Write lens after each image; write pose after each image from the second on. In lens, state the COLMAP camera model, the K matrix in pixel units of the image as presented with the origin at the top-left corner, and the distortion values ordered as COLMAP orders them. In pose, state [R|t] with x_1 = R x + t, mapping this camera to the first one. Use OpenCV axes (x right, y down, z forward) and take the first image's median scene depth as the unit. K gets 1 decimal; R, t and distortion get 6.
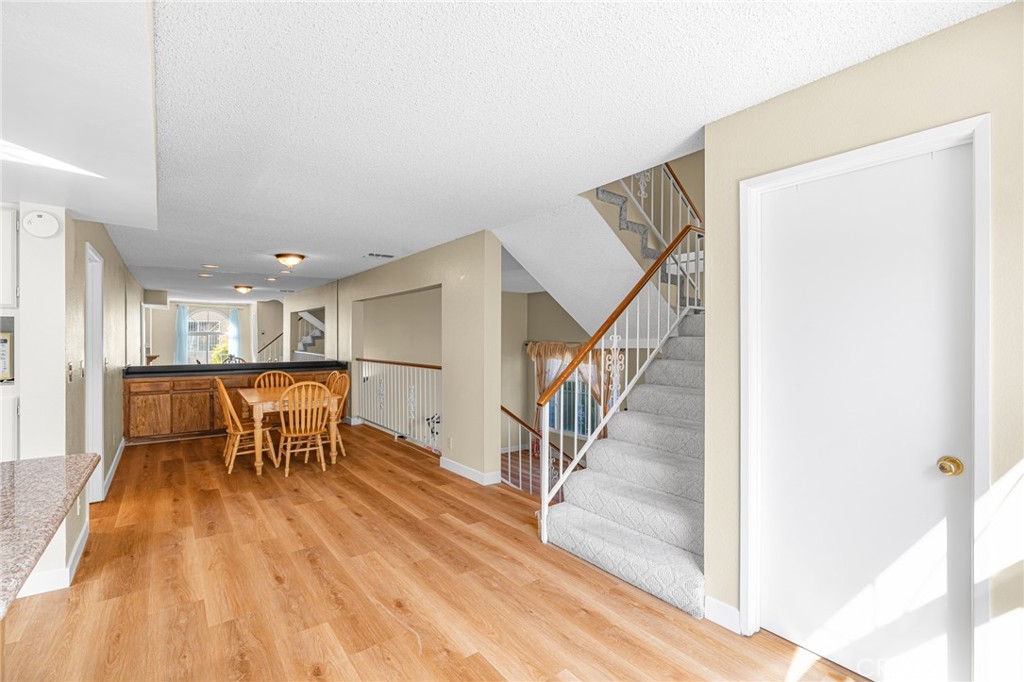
lens RADIAL K [[466.9, 0, 512.7], [0, 466.9, 339.3], [0, 0, 1]] dist [-0.009765, 0.003765]
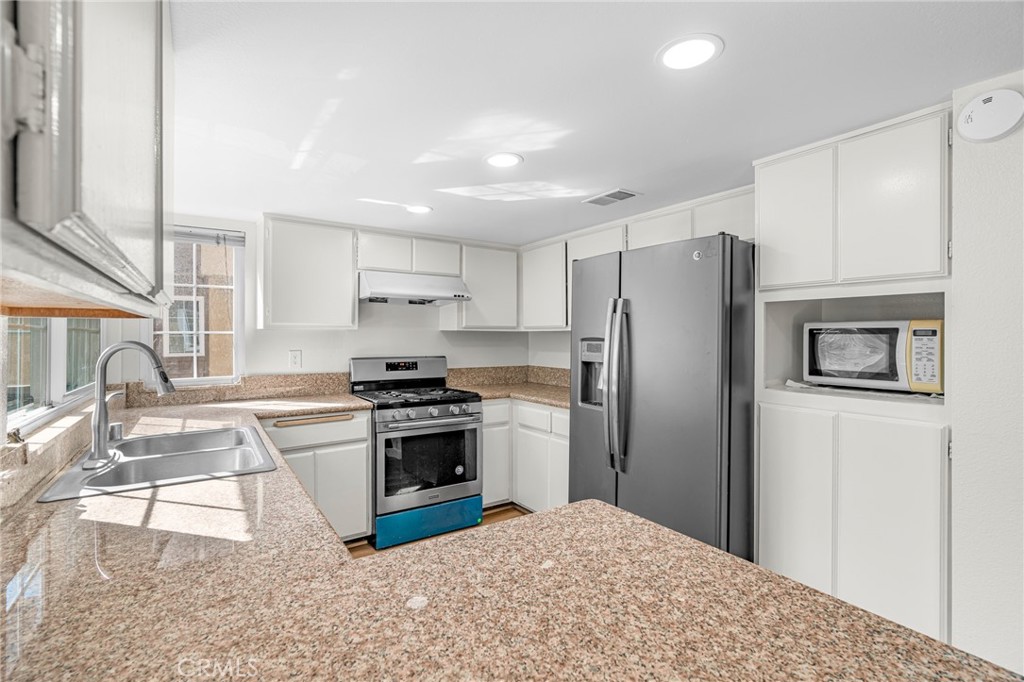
lens RADIAL K [[466.9, 0, 503.0], [0, 466.9, 334.5], [0, 0, 1]] dist [-0.009765, 0.003765]
pose [[-0.058526, 0.002494, -0.998283, -0.230897], [-0.004502, 0.999986, 0.002762, 0.003850], [0.998276, 0.004656, -0.058514, 0.243818]]
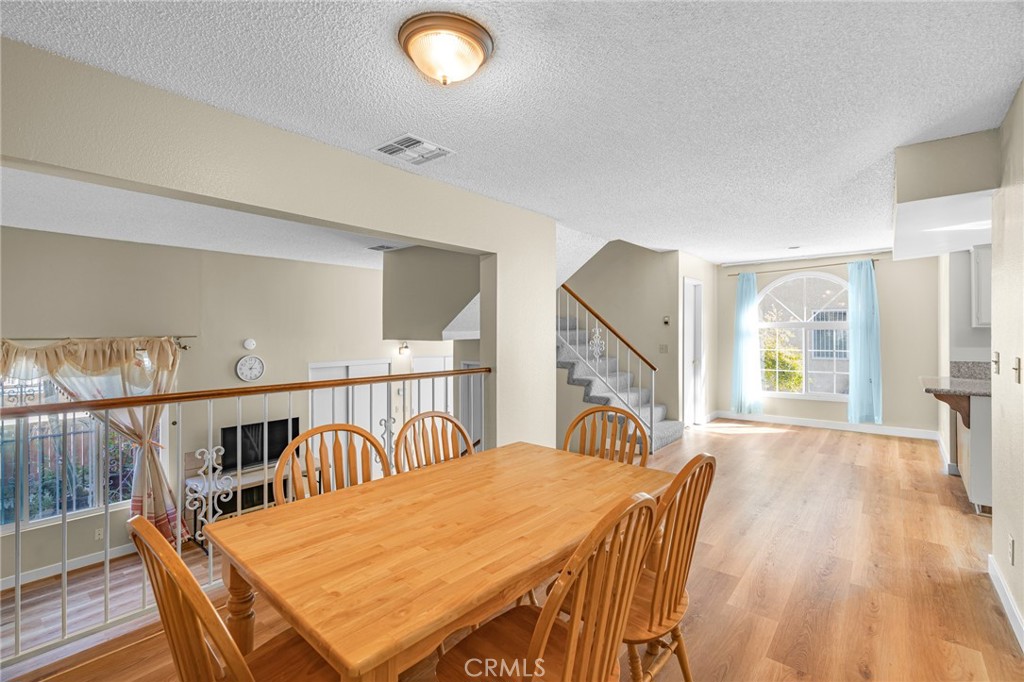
lens RADIAL K [[466.9, 0, 504.5], [0, 466.9, 334.9], [0, 0, 1]] dist [-0.009765, 0.003765]
pose [[-0.232683, -0.002631, 0.972549, -0.900481], [0.003774, 0.999986, 0.003608, 0.004643], [-0.972545, 0.004510, -0.232670, 1.201975]]
